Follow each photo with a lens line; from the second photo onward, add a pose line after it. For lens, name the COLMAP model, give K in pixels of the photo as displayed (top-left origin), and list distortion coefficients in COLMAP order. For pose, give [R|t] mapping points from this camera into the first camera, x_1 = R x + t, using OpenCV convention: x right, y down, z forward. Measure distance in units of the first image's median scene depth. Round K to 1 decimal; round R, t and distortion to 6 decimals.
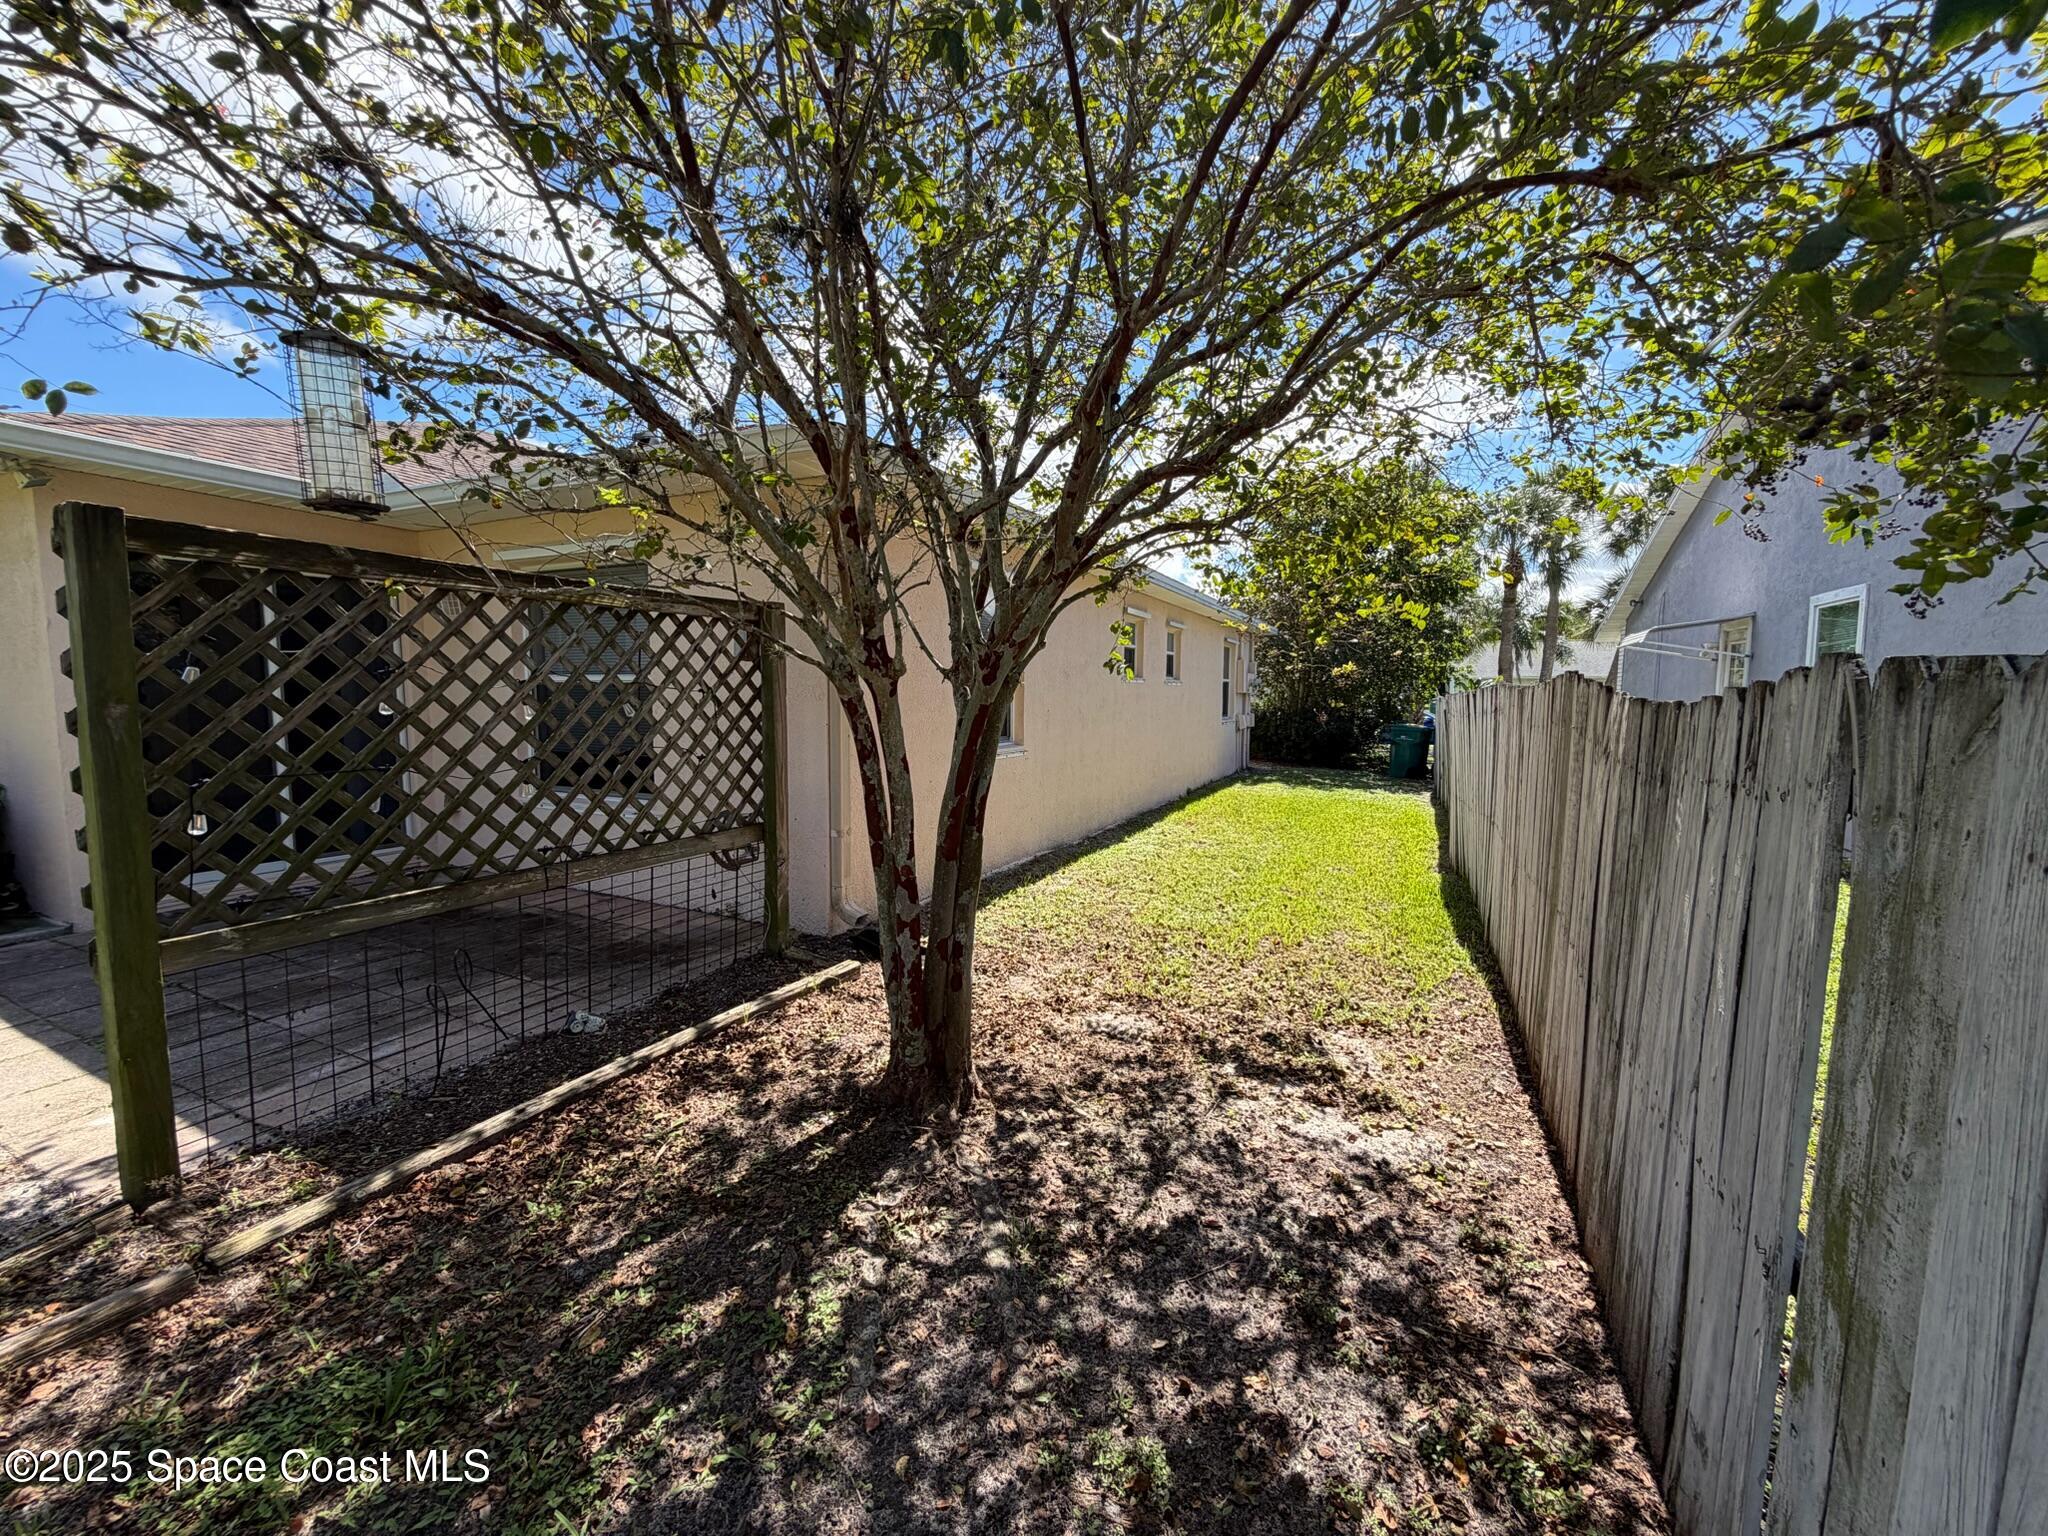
lens RADIAL K [[817.3, 0, 1024.0], [0, 817.3, 768.0], [0, 0, 1]] dist [0.000903, -0.000020]
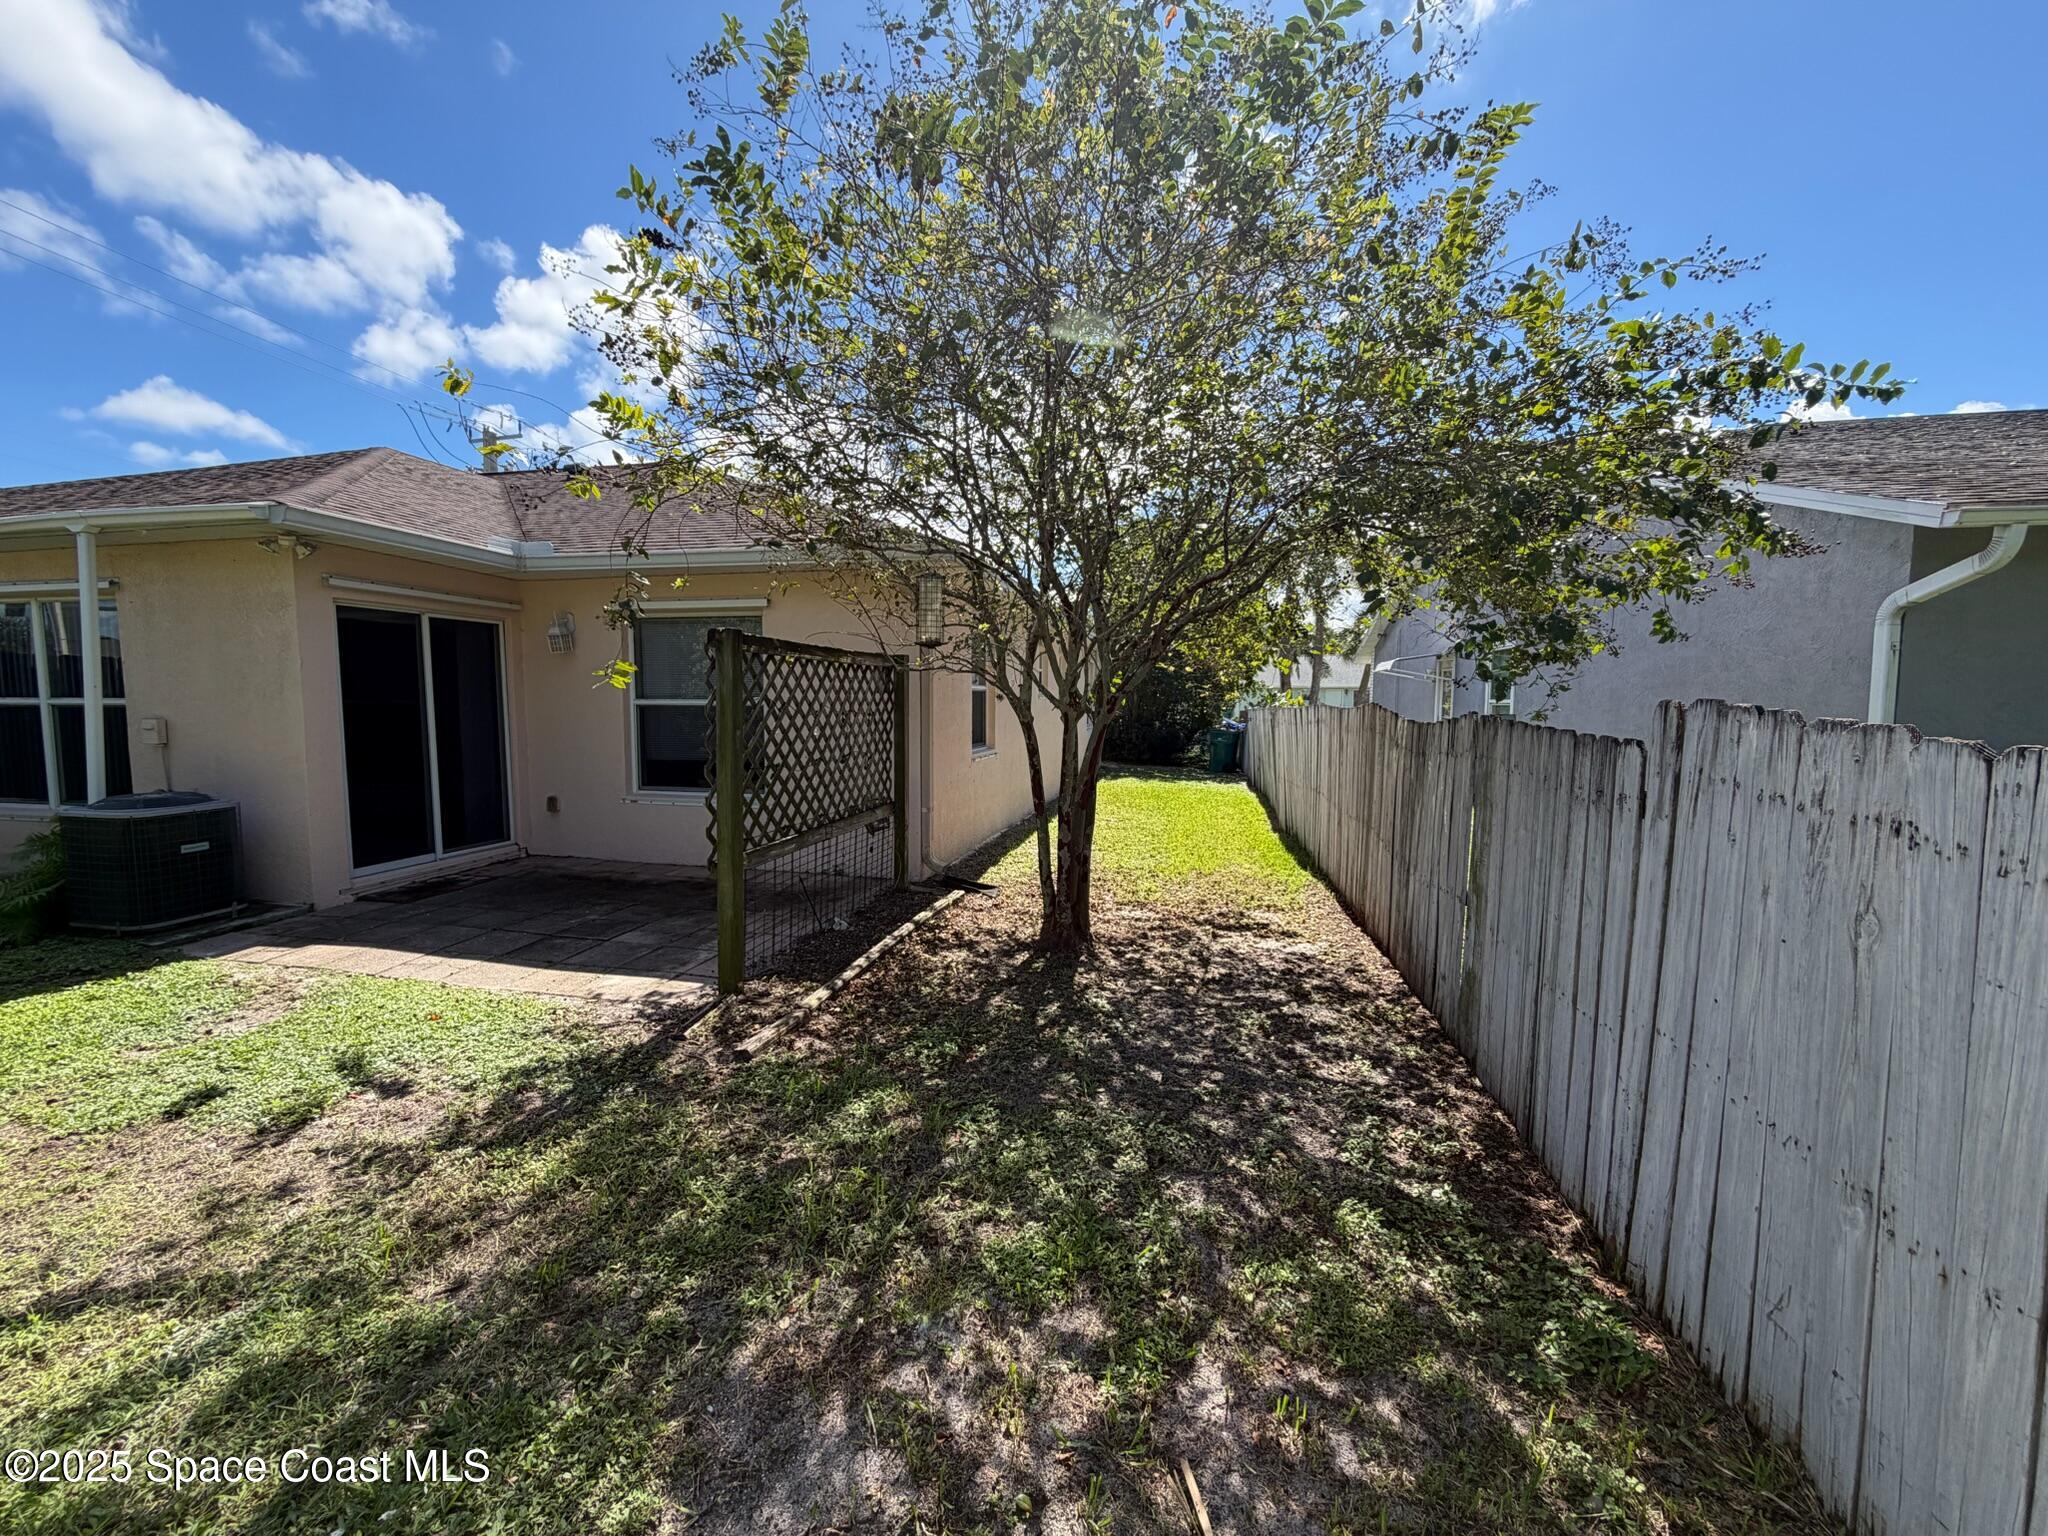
lens RADIAL K [[819.9, 0, 1021.8], [0, 819.9, 765.8], [0, 0, 1]] dist [-0.000081, 0.000318]
pose [[0.971827, -0.021542, 0.234710, -0.658402], [0.023825, 0.999692, -0.006896, 0.025940], [-0.234489, 0.012294, 0.972041, -0.752834]]
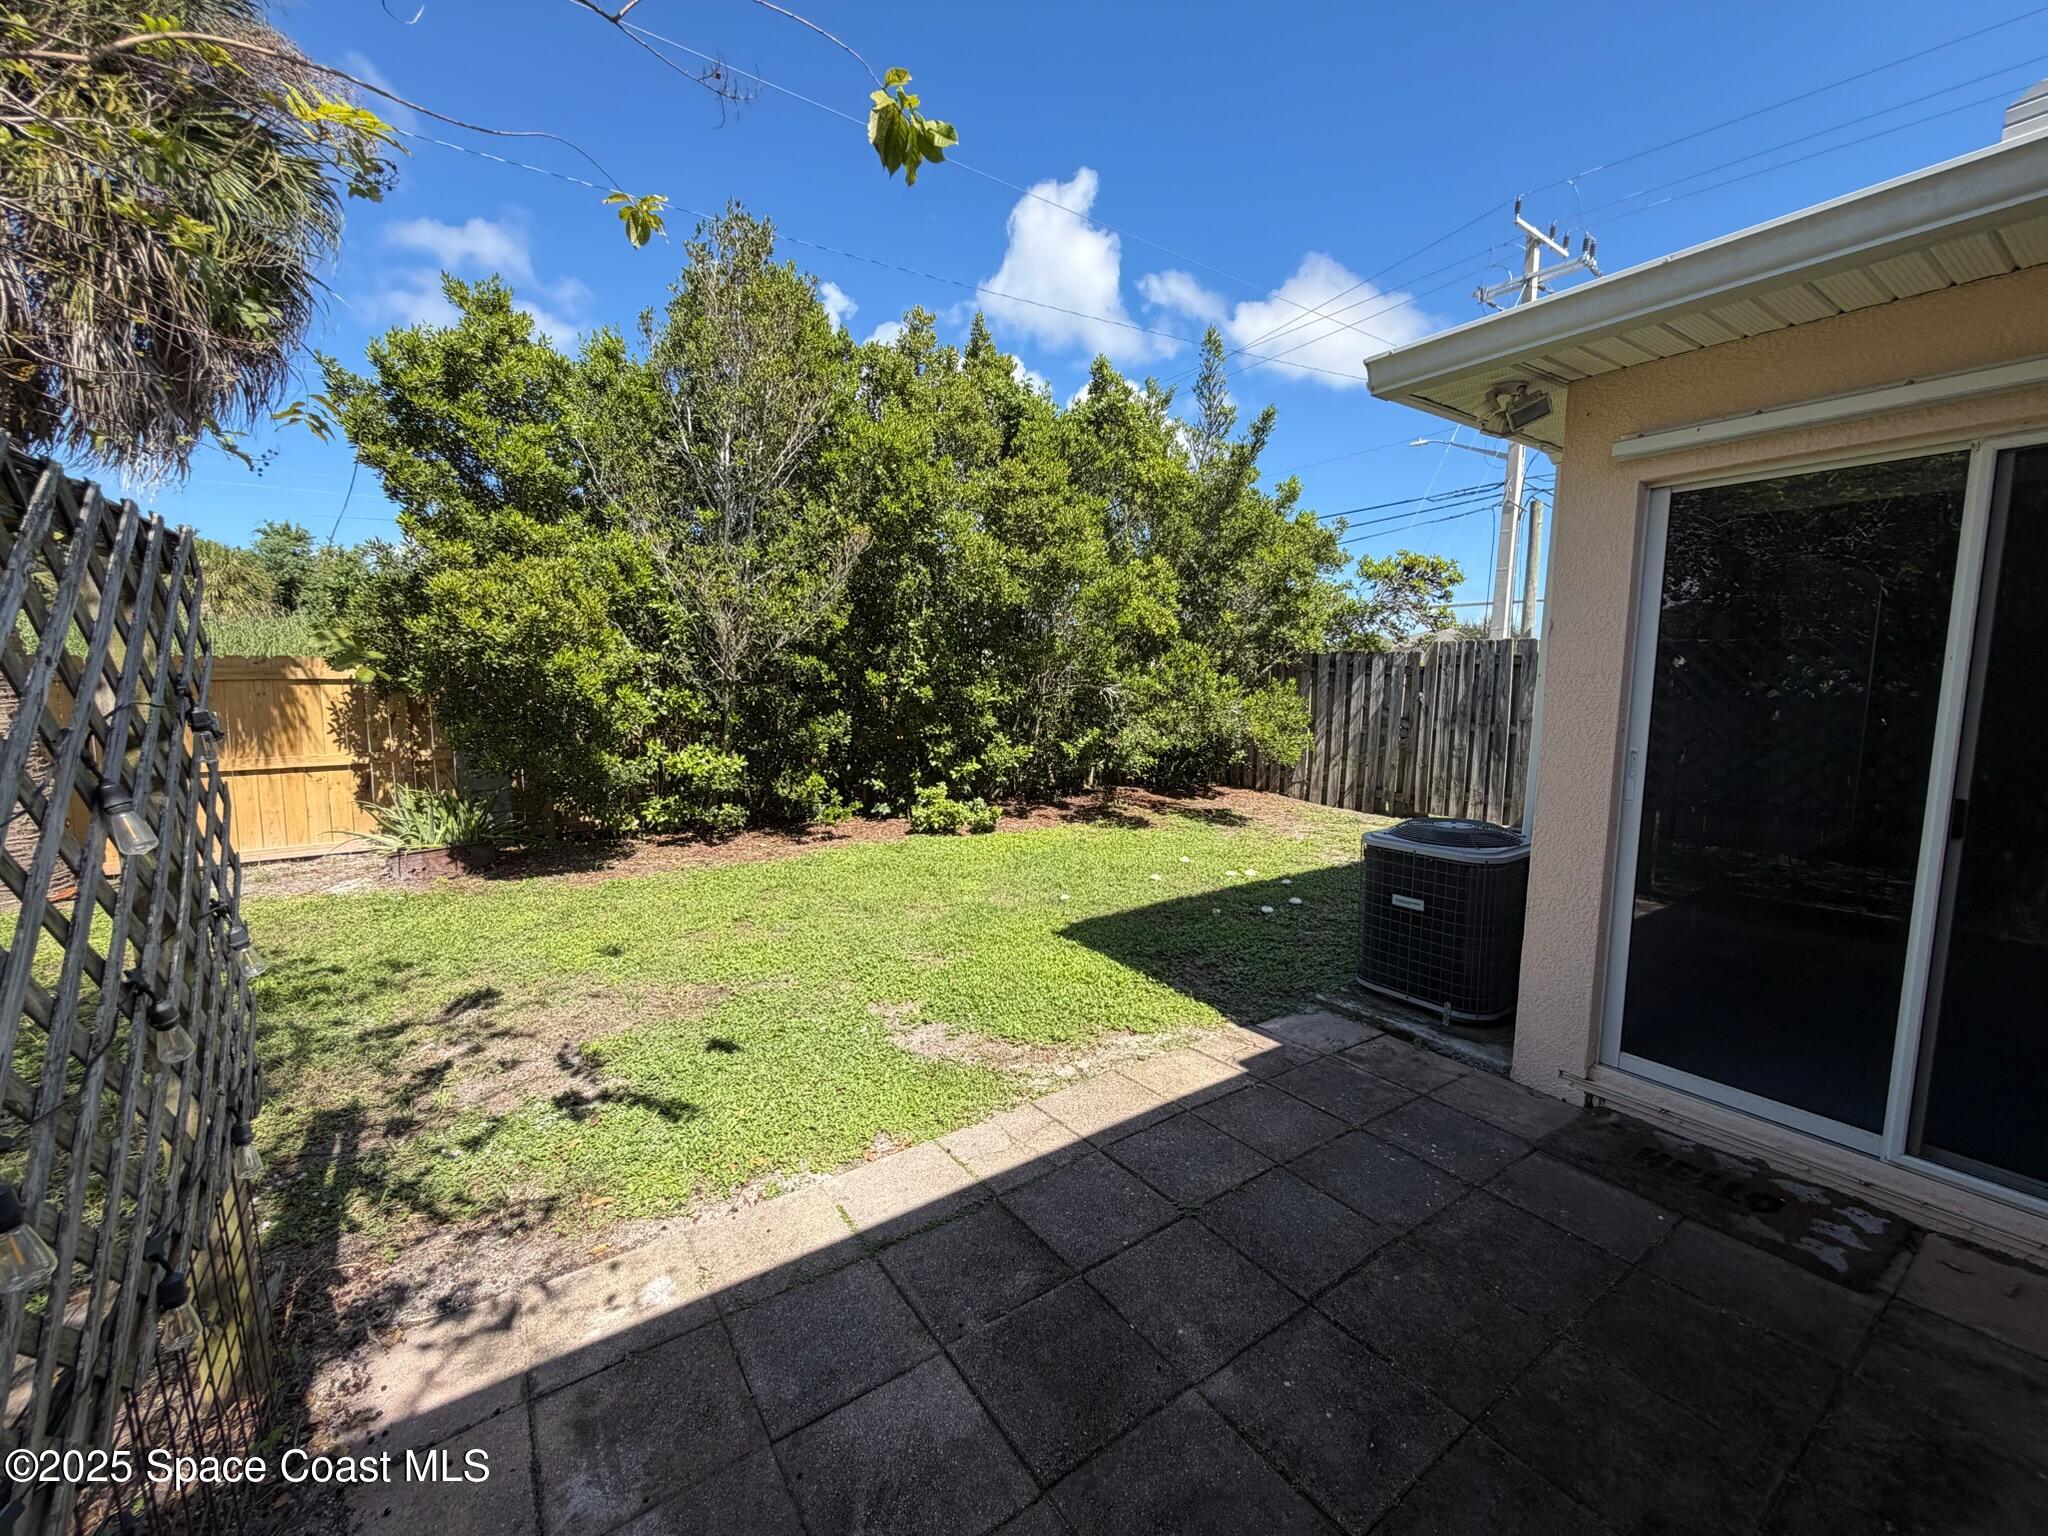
lens RADIAL K [[815.0, 0, 1020.1], [0, 815.0, 768.6], [0, 0, 1]] dist [0.001402, 0.000188]
pose [[-0.498313, 0.091582, -0.862147, -0.626043], [-0.086750, 0.984148, 0.154683, -0.204804], [0.862647, 0.151872, -0.482469, 1.526596]]
